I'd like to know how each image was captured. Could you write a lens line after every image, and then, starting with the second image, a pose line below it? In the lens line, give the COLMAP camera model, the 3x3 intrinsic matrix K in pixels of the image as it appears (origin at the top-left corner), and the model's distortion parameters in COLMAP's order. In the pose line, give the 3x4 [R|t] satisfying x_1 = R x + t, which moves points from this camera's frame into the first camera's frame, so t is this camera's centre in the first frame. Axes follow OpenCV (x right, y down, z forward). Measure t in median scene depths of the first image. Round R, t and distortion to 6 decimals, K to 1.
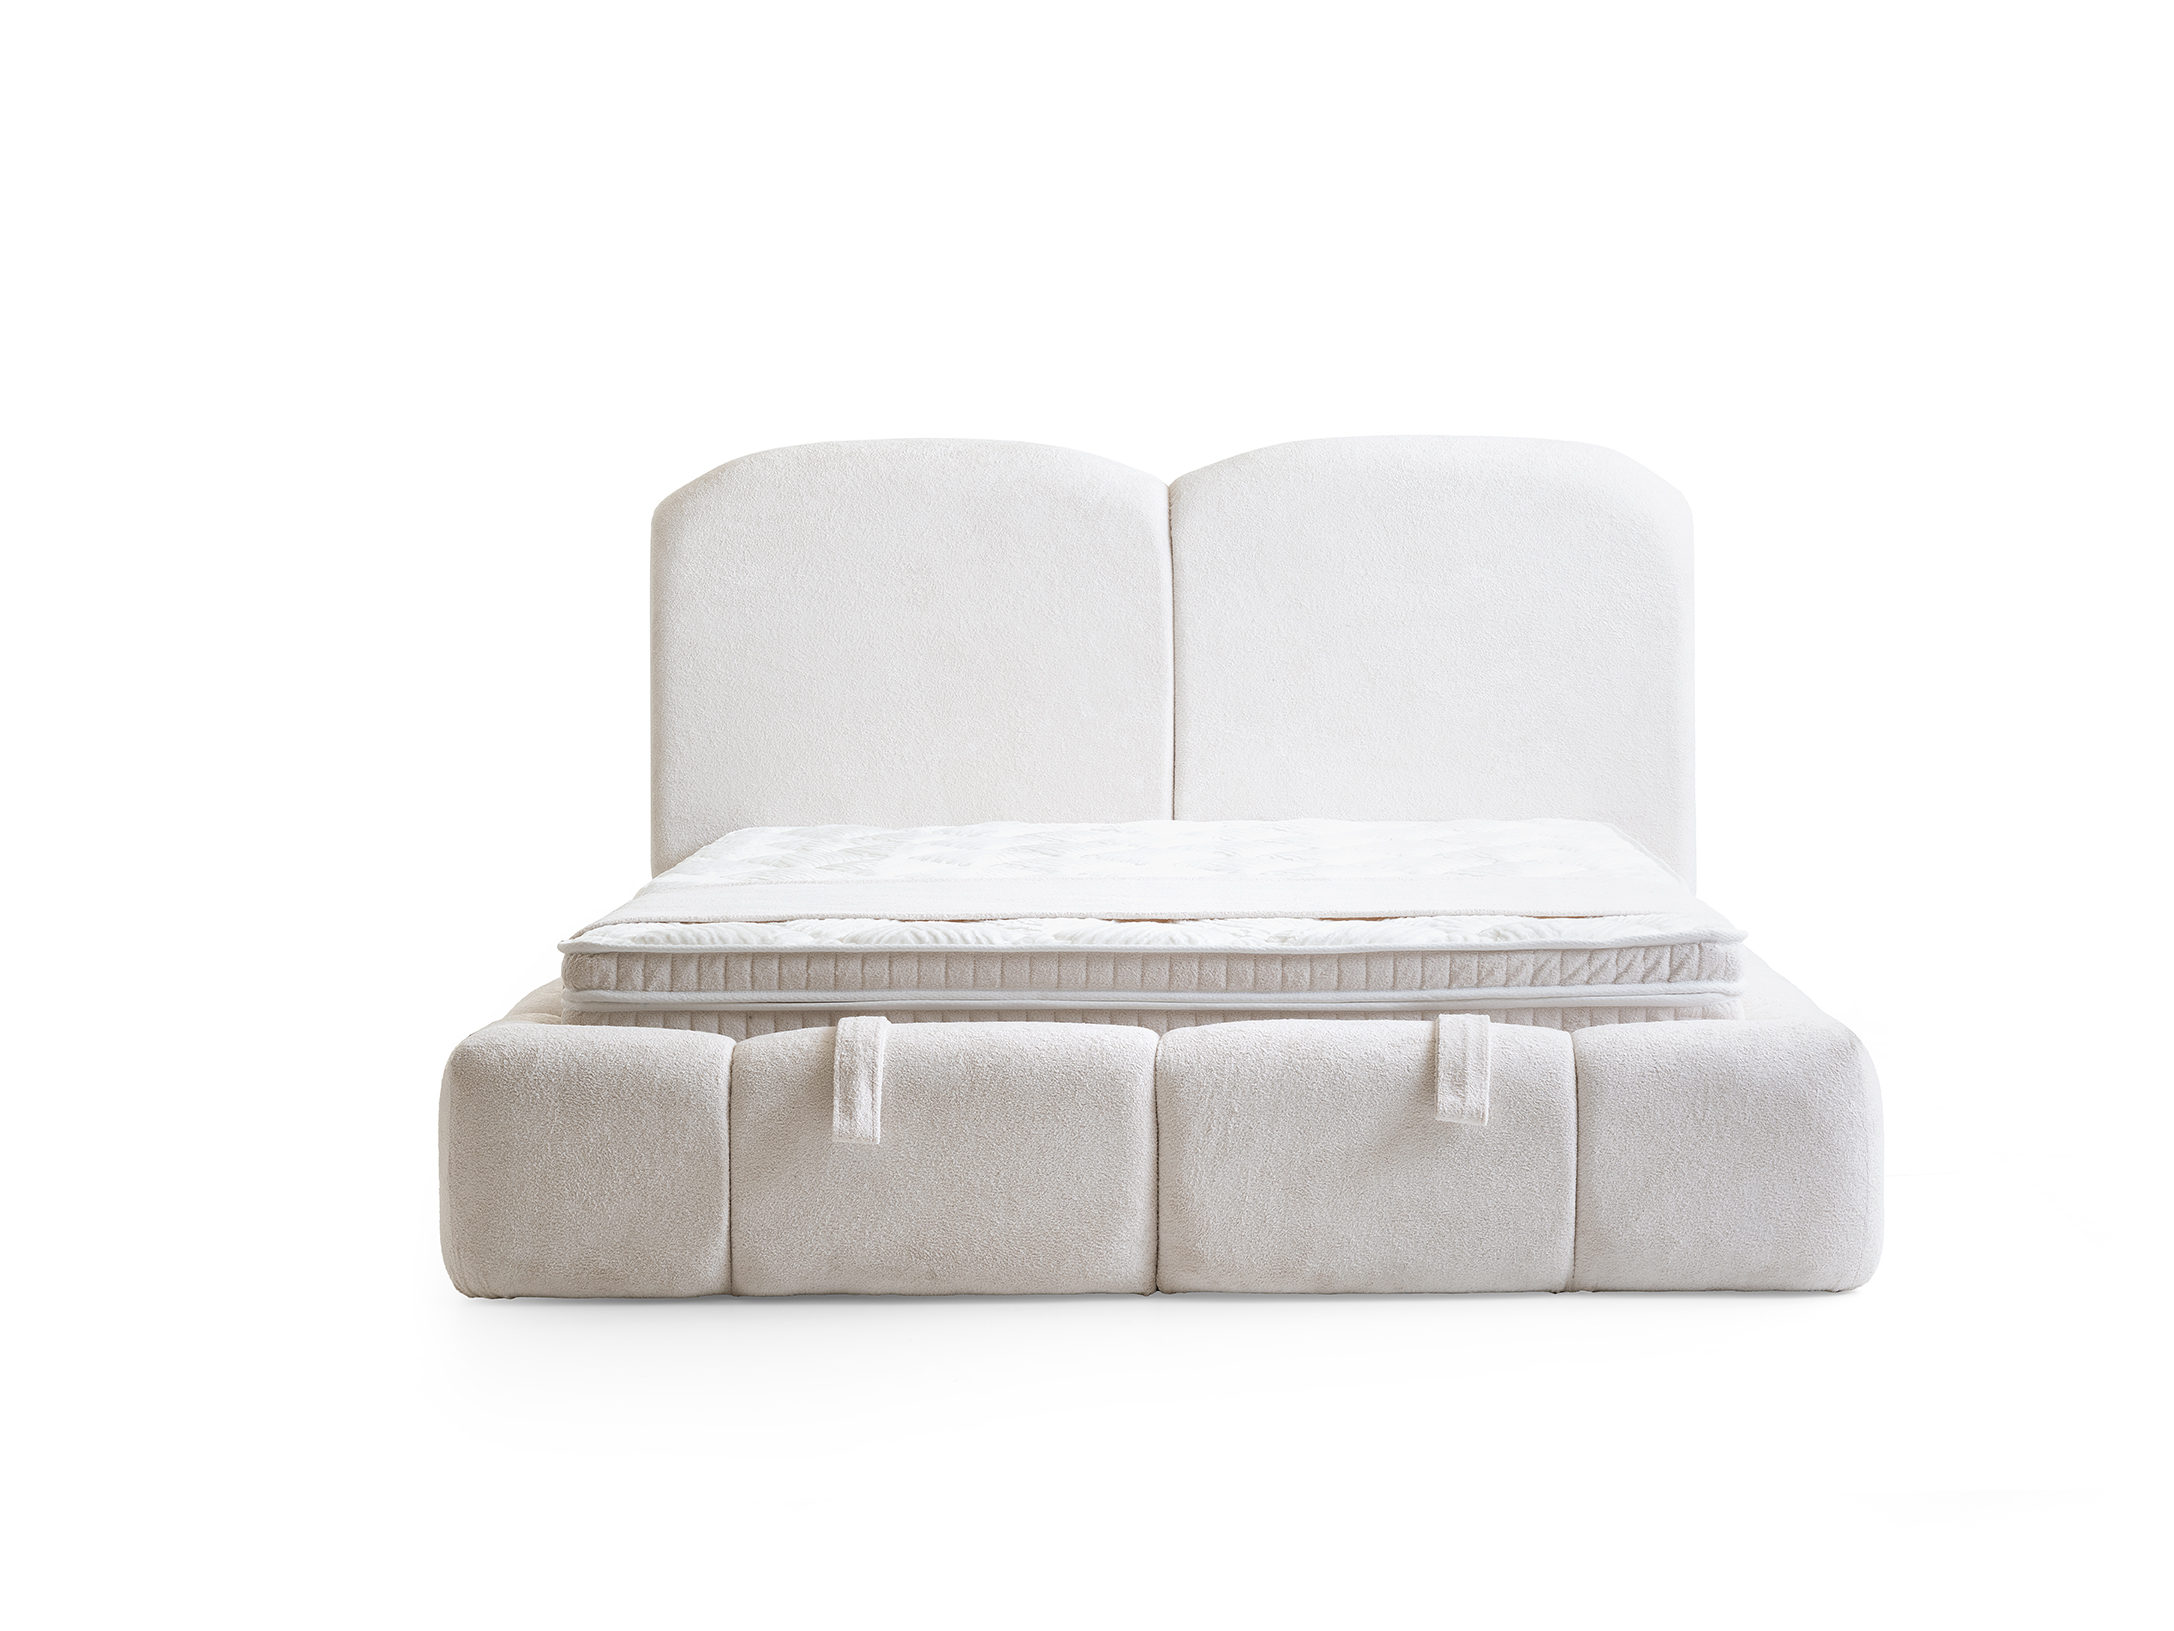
lens RADIAL K [[4034.9, 0, 1195.6], [0, 4034.9, 600.7], [0, 0, 1]] dist [0.004441, -0.068035]
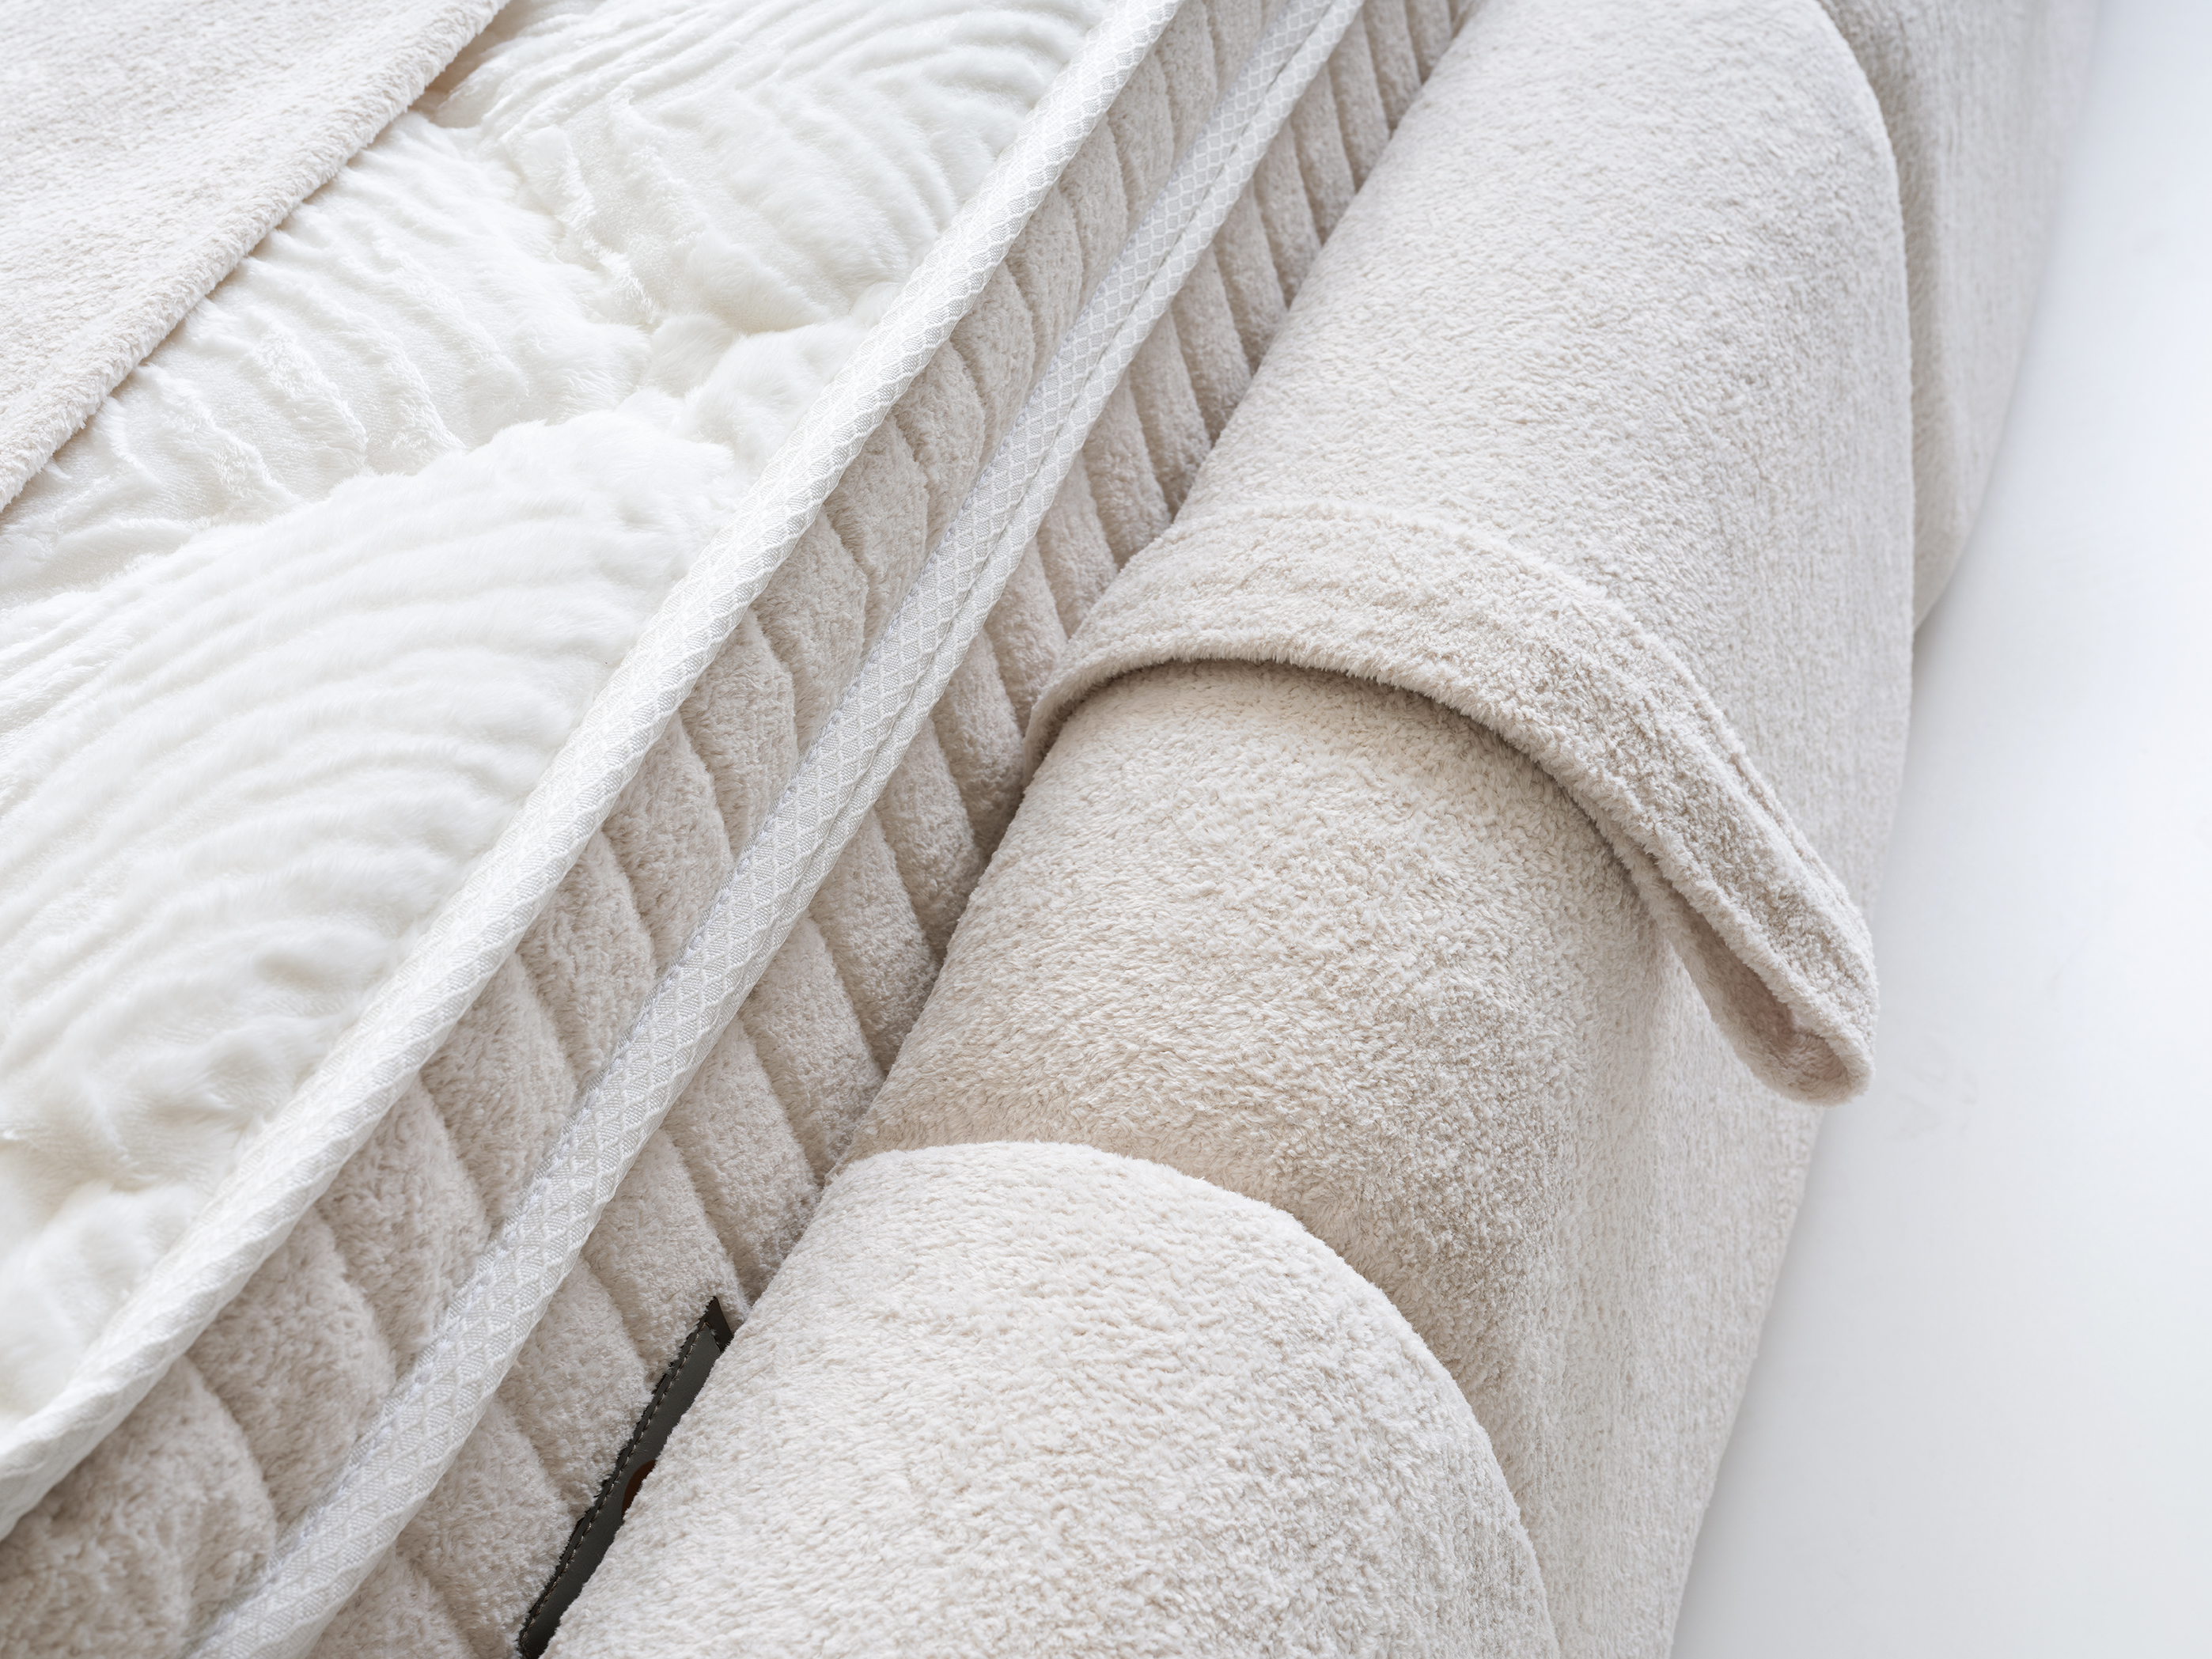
lens RADIAL K [[3157.3, 0, 1106.0], [0, 3157.3, 829.5], [0, 0, 1]] dist [0.005932, 0.002122]
pose [[0.344885, -0.640164, 0.686473, -0.140216], [0.221923, 0.766221, 0.603038, 0.016481], [-0.912033, -0.055635, 0.406325, 0.687000]]
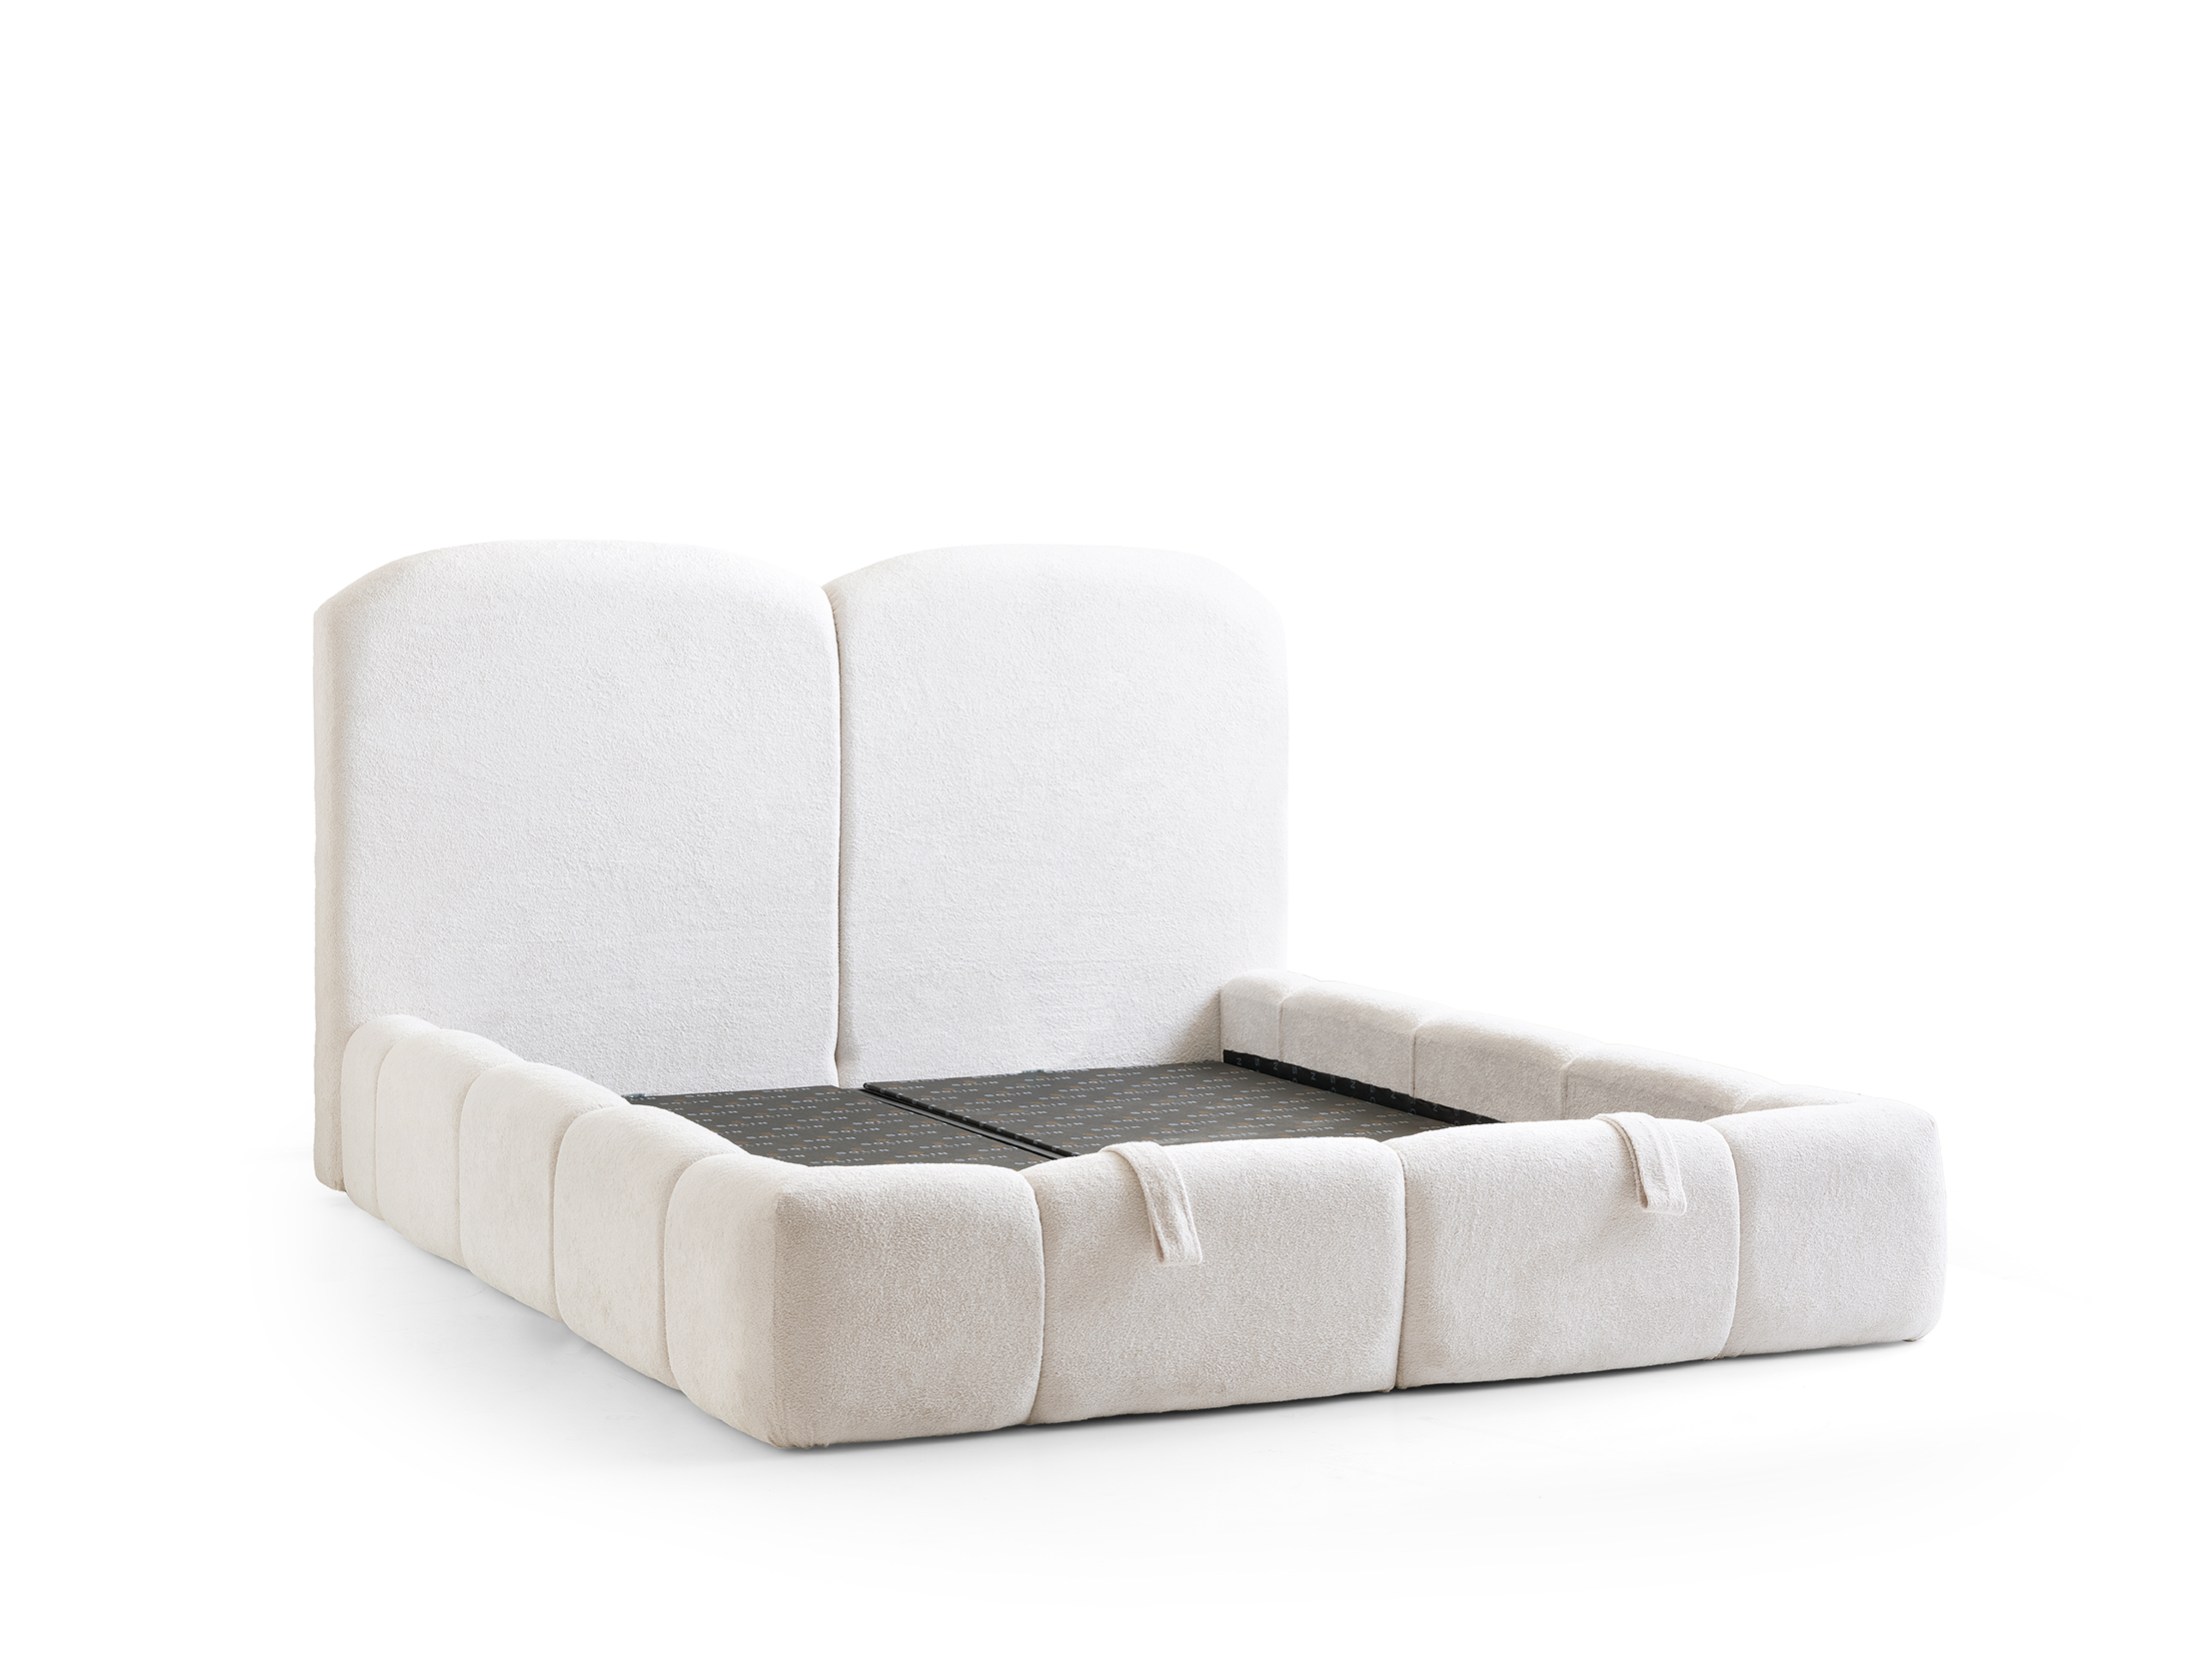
lens RADIAL K [[3950.8, 0, 1143.1], [0, 3950.8, 715.4], [0, 0, 1]] dist [0.006302, -0.044808]
pose [[0.898530, -0.004535, 0.438888, -0.377074], [-0.005966, 0.999728, 0.022545, -0.020292], [-0.438871, -0.022876, 0.898259, 0.072454]]
